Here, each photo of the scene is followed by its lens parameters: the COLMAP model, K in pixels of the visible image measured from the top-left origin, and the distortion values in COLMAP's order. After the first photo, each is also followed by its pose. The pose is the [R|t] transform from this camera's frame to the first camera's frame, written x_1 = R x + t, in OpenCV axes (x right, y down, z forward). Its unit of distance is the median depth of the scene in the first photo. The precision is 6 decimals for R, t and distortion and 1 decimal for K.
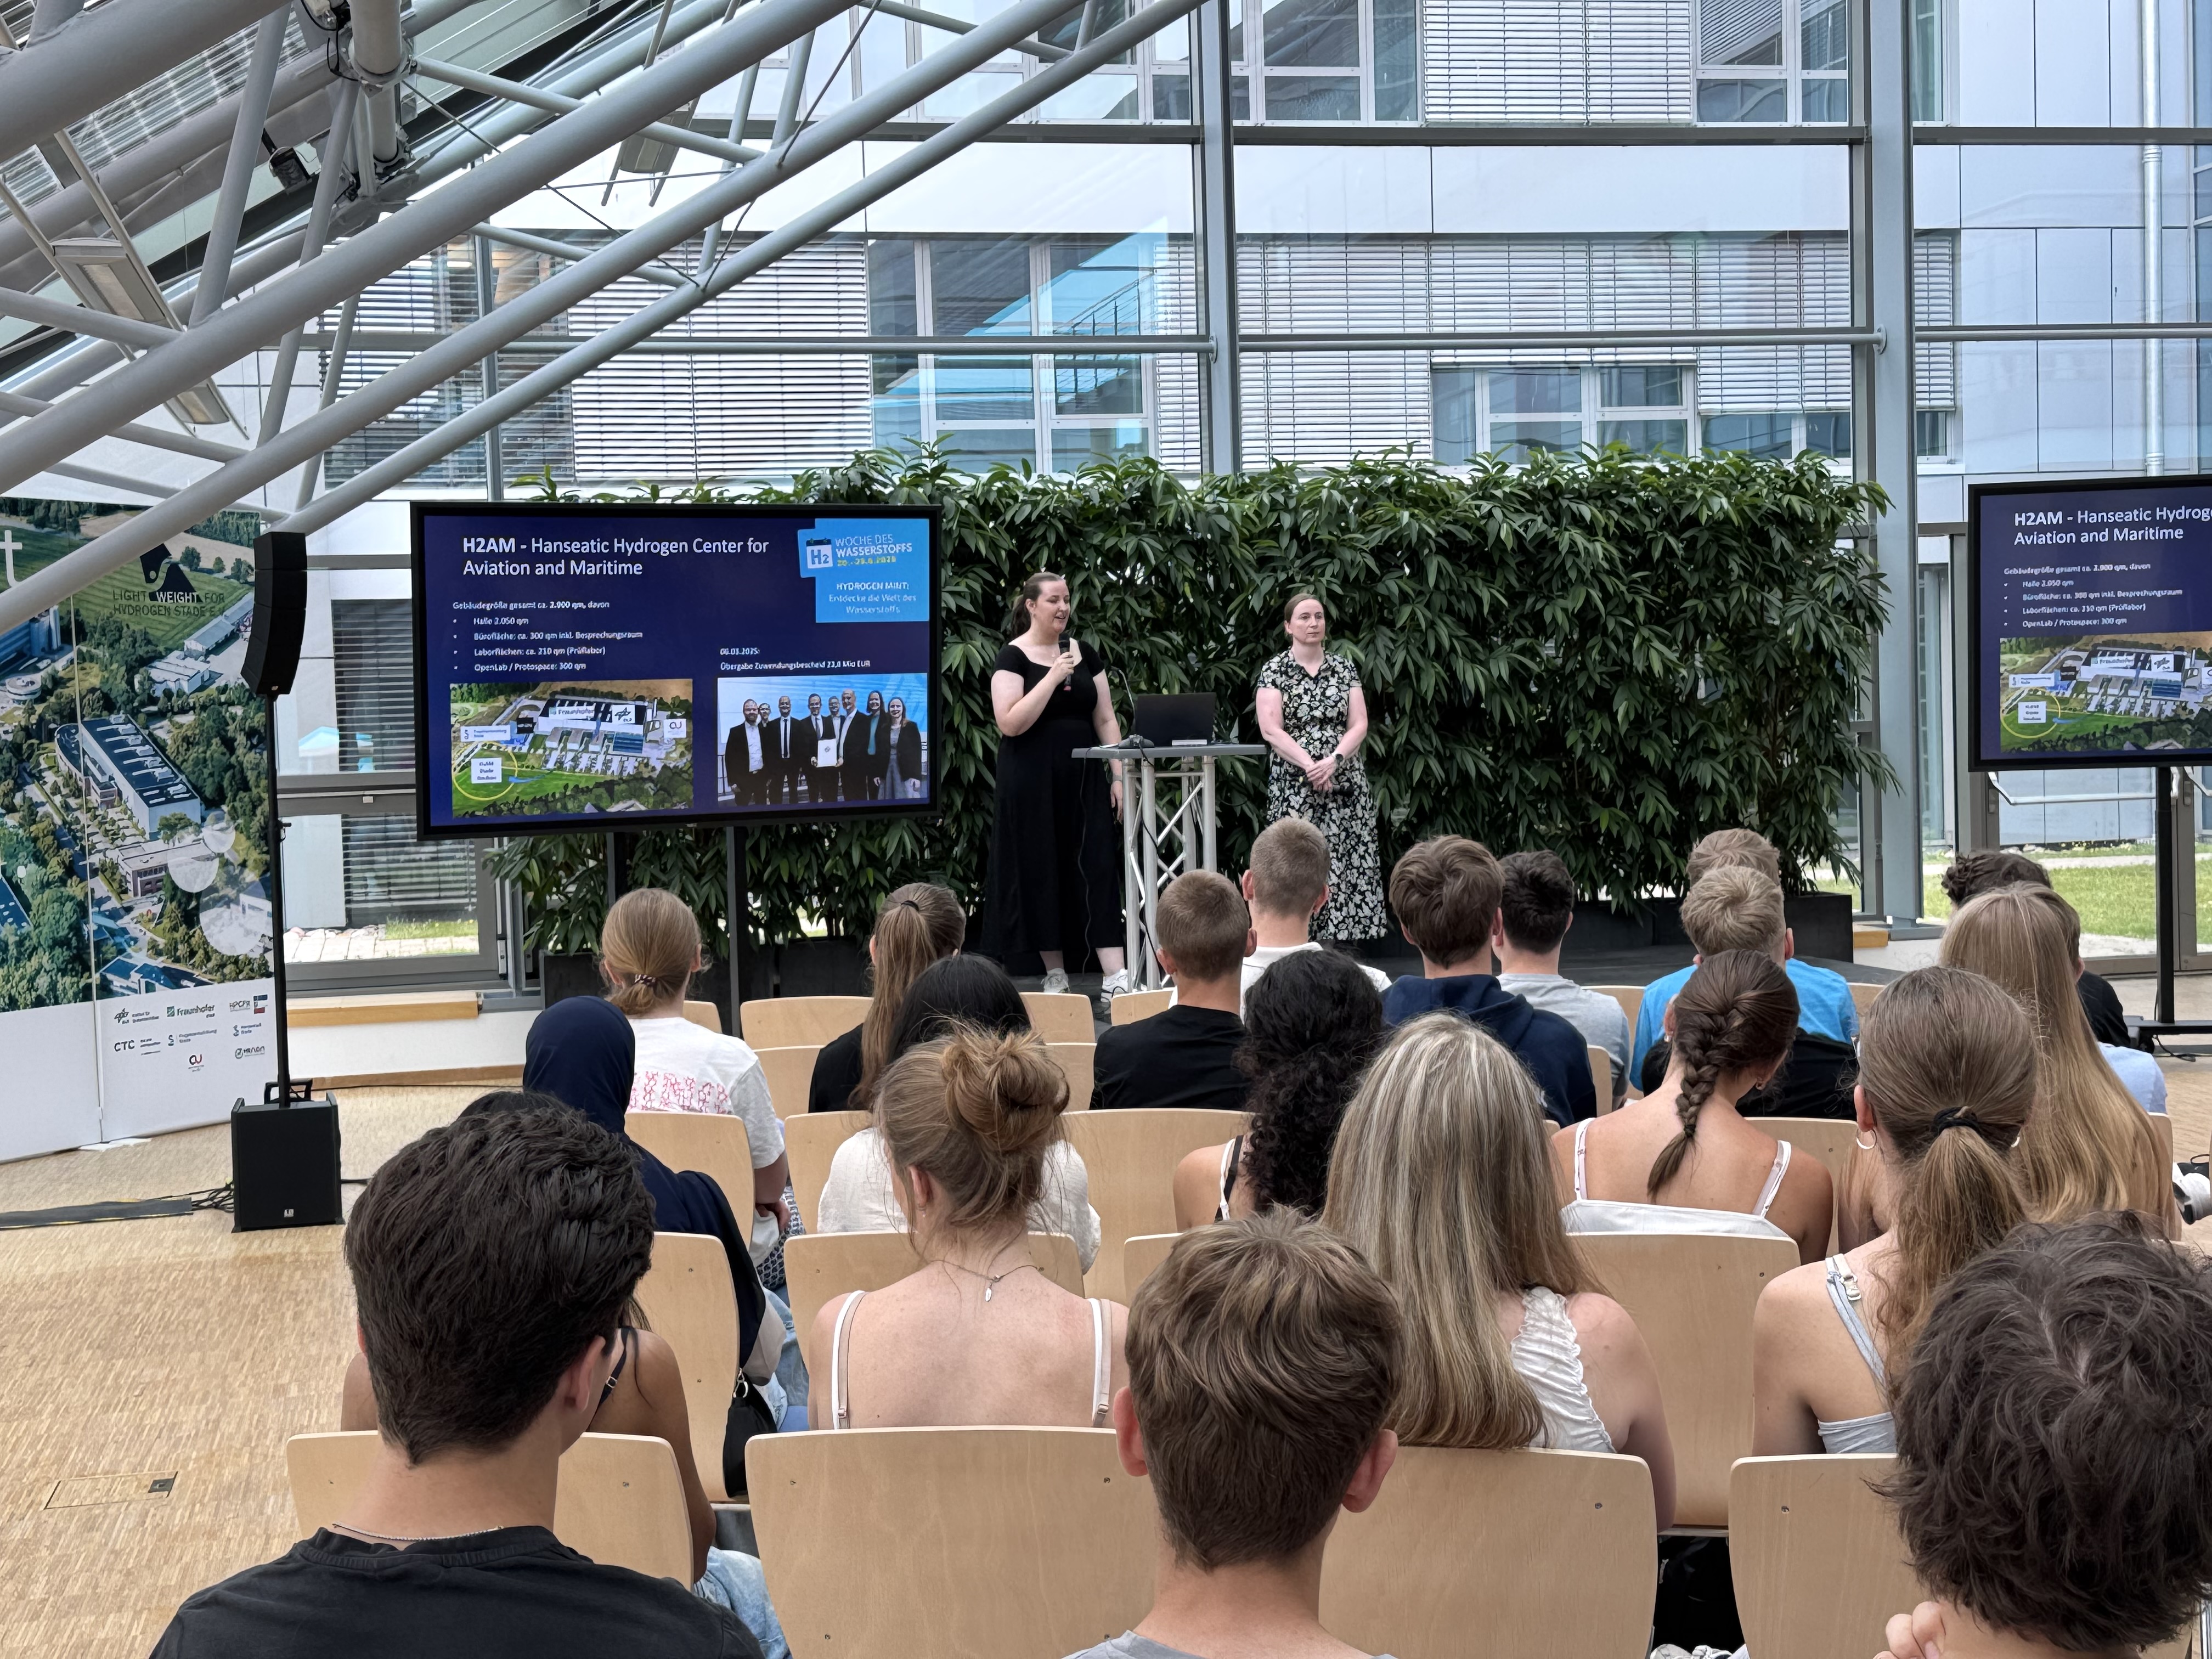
lens RADIAL K [[3029.7, 0, 1100.6], [0, 3029.7, 823.2], [0, 0, 1]] dist [0.132178, 0.000000]
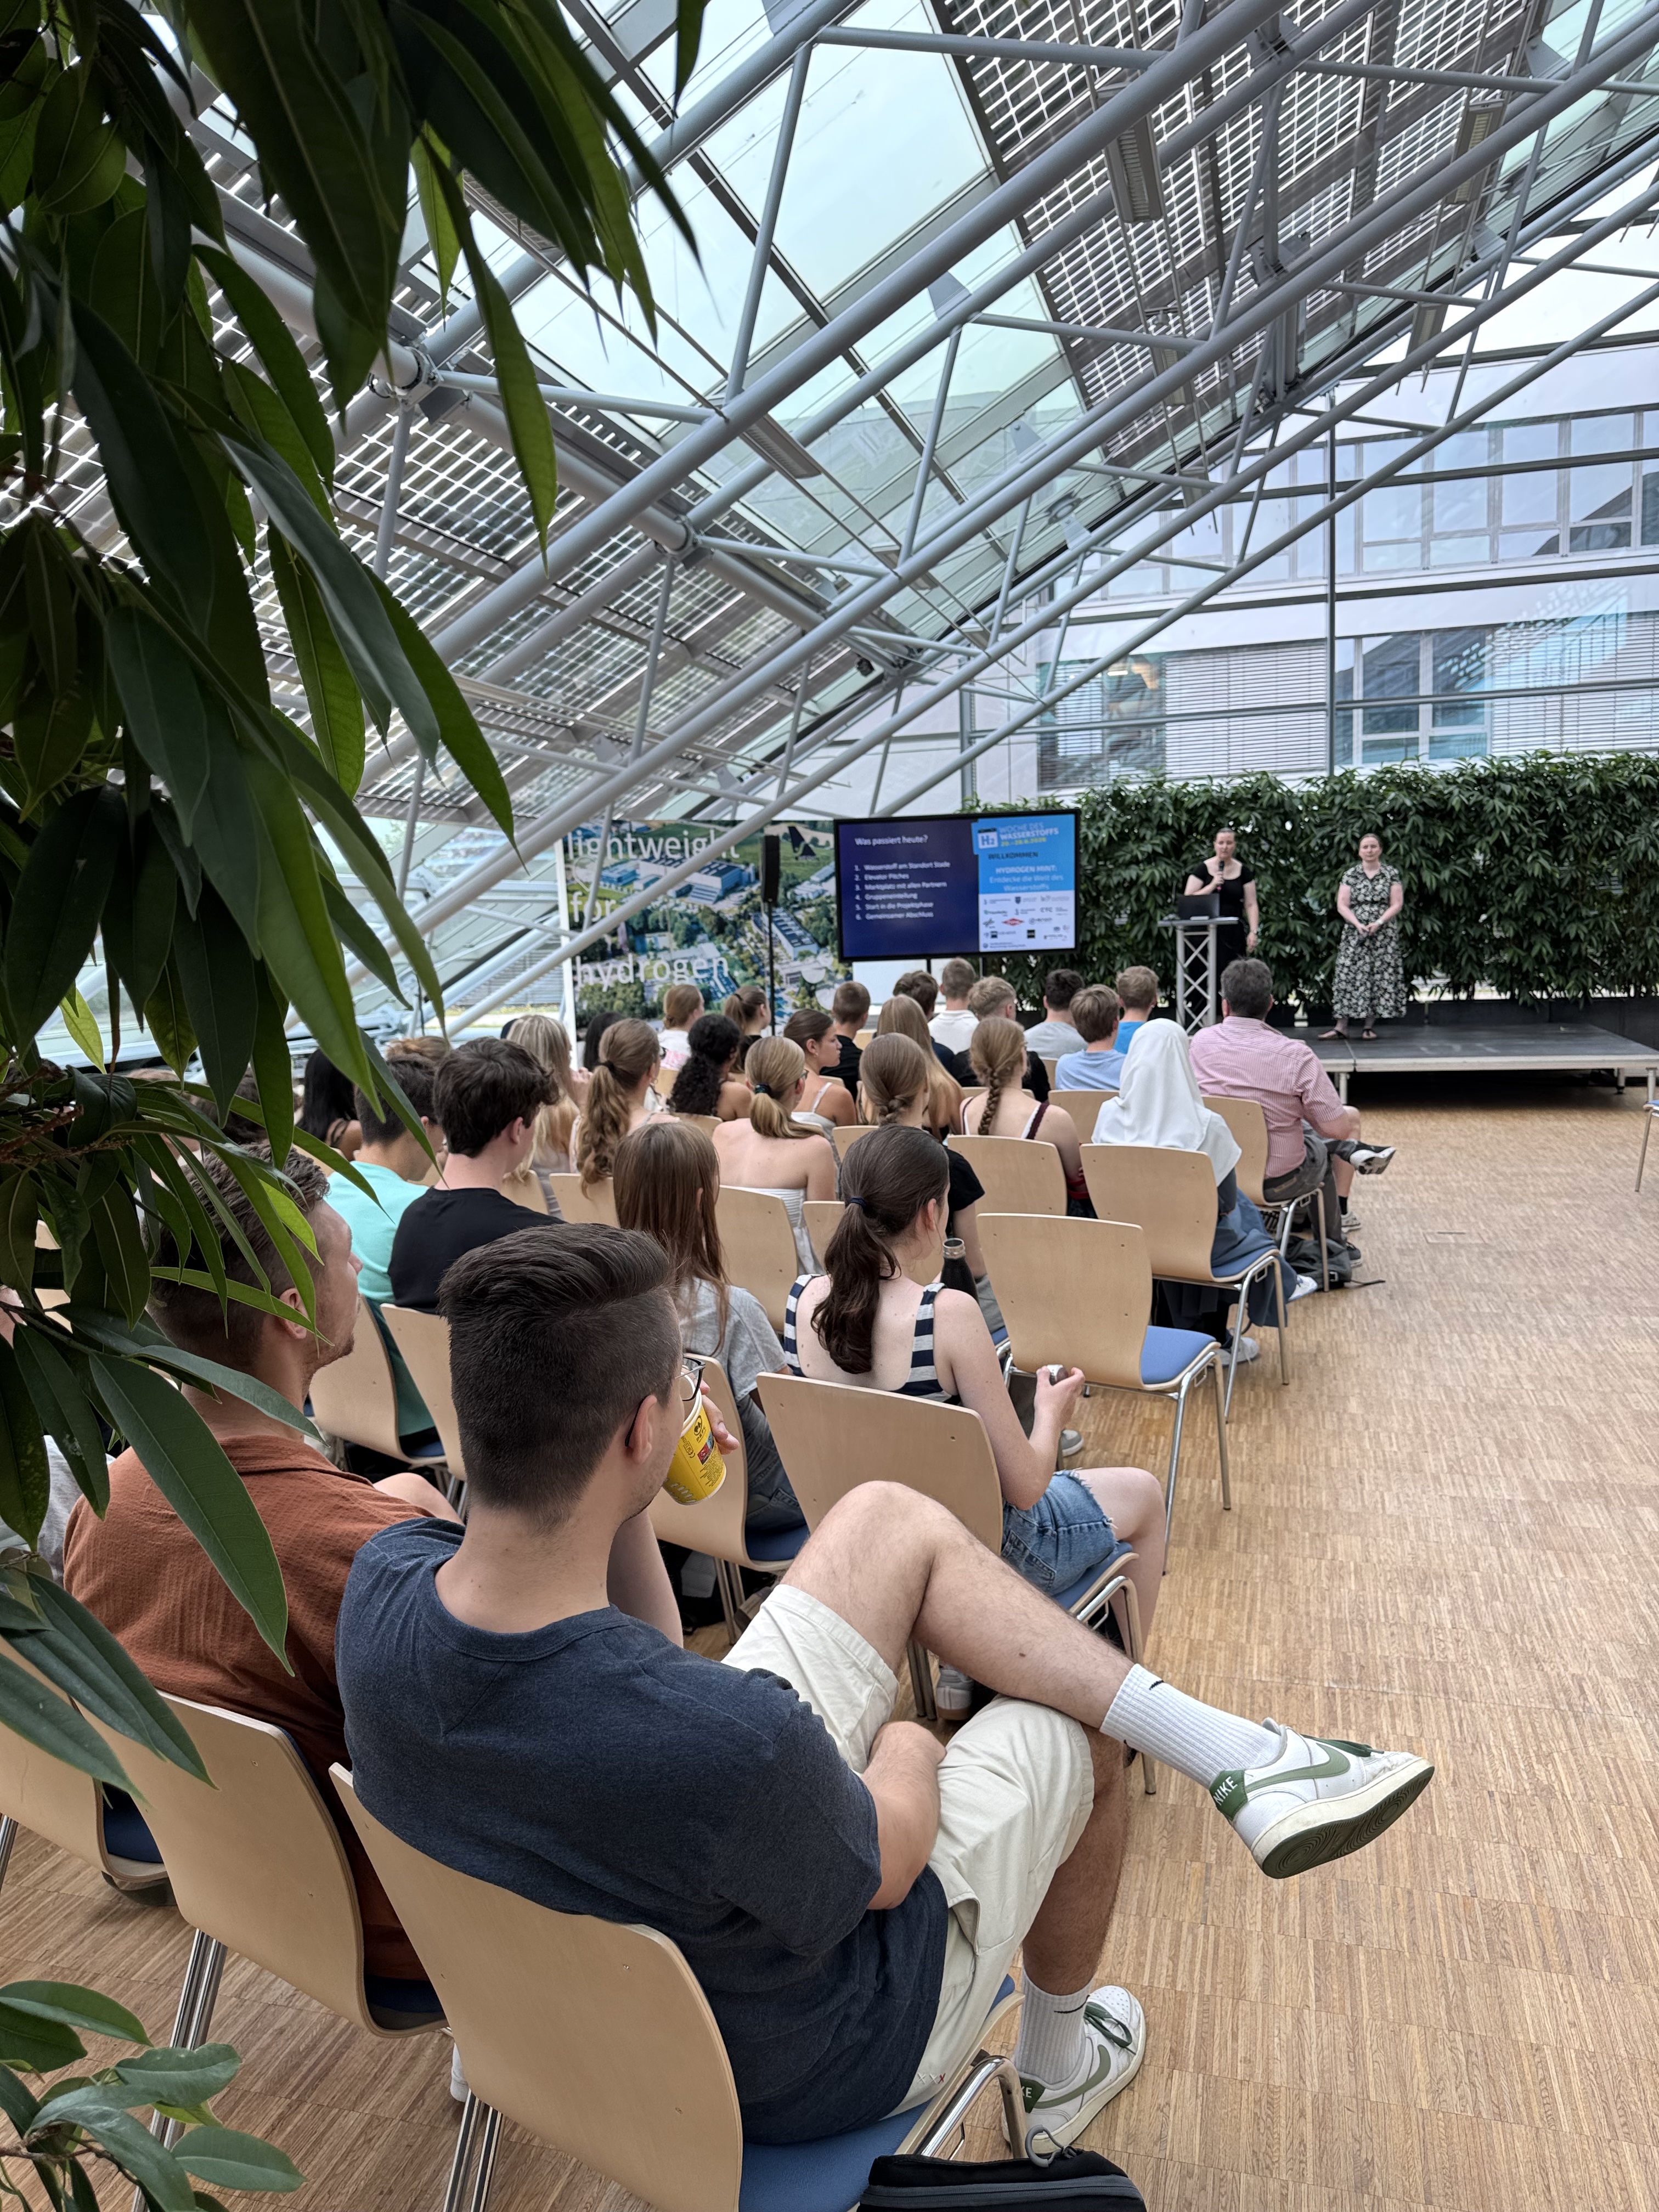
lens RADIAL K [[1547.8, 0, 827.8], [0, 1547.8, 1110.6], [0, 0, 1]] dist [0.052445, -0.066197]
pose [[0.875316, 0.056720, -0.480213, 0.297700], [-0.004773, 0.994062, 0.108713, -0.009456], [0.483528, -0.092866, 0.870389, -0.055800]]
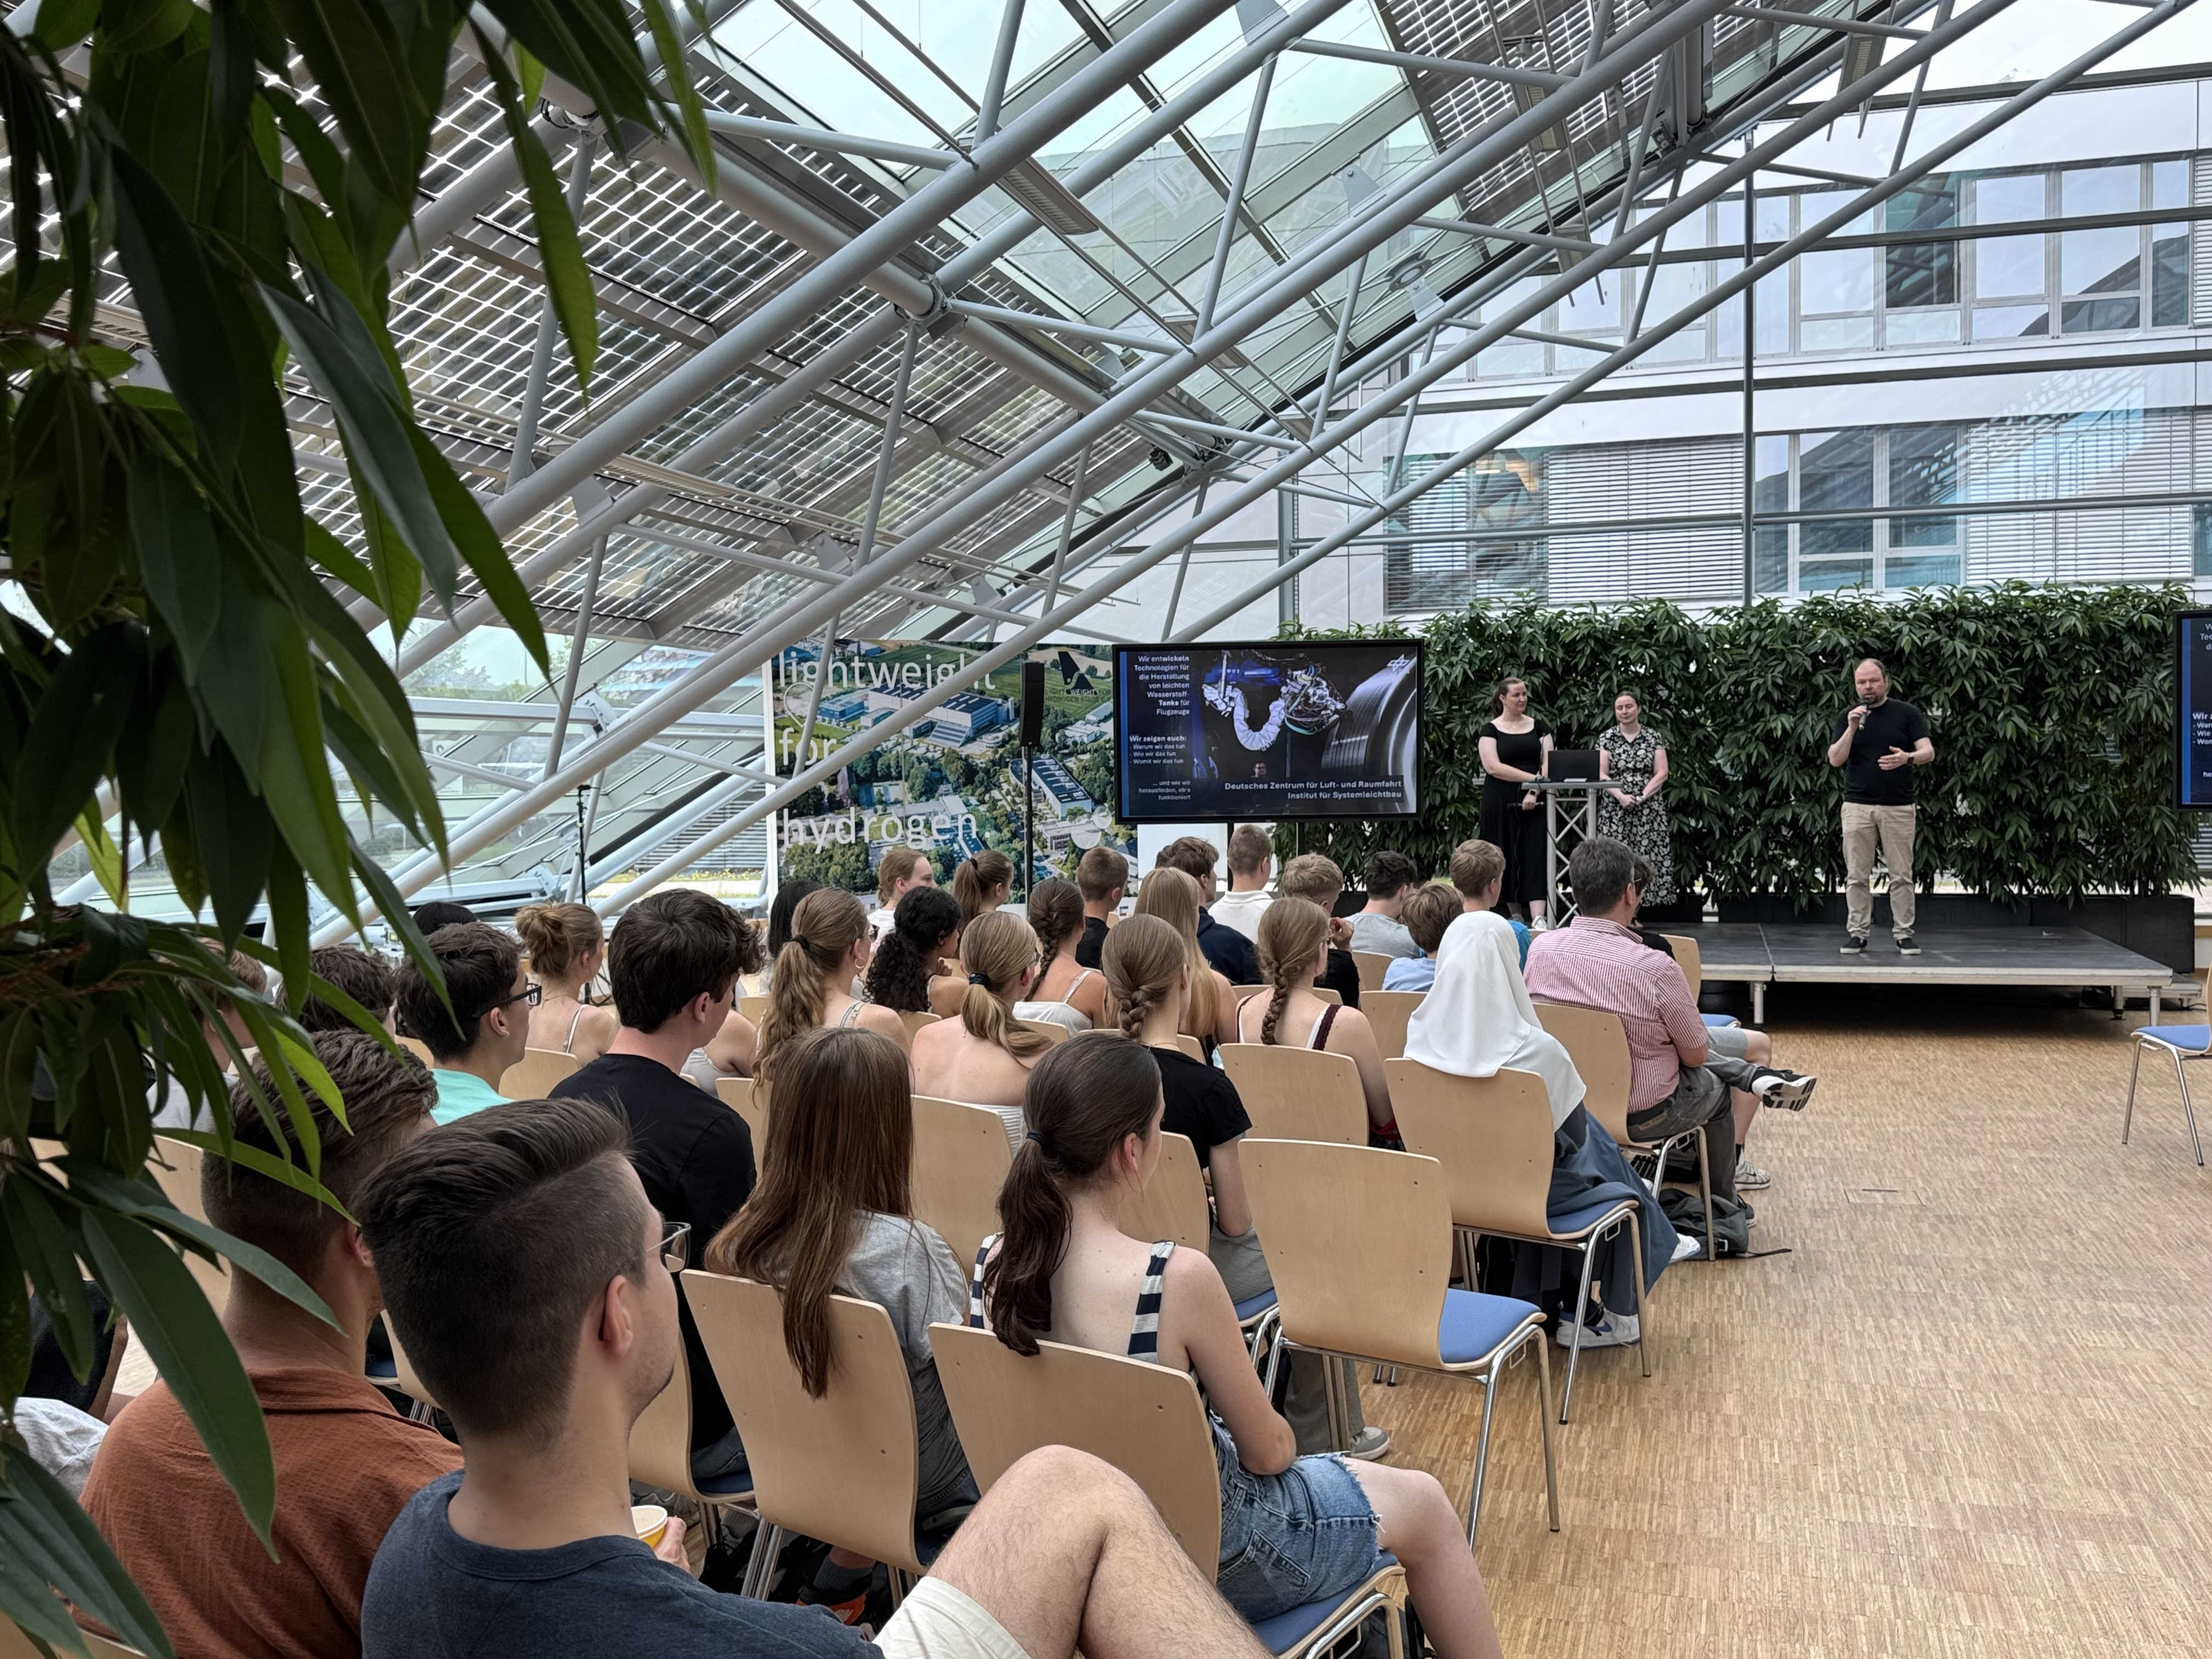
lens RADIAL K [[2008.7, 0, 1089.3], [0, 2008.7, 857.4], [0, 0, 1]] dist [0.038305, 0.000000]
pose [[0.867070, 0.040787, -0.496514, 0.313912], [-0.029701, 0.999102, 0.030205, -0.009577], [0.497300, -0.011443, 0.867503, -0.064644]]
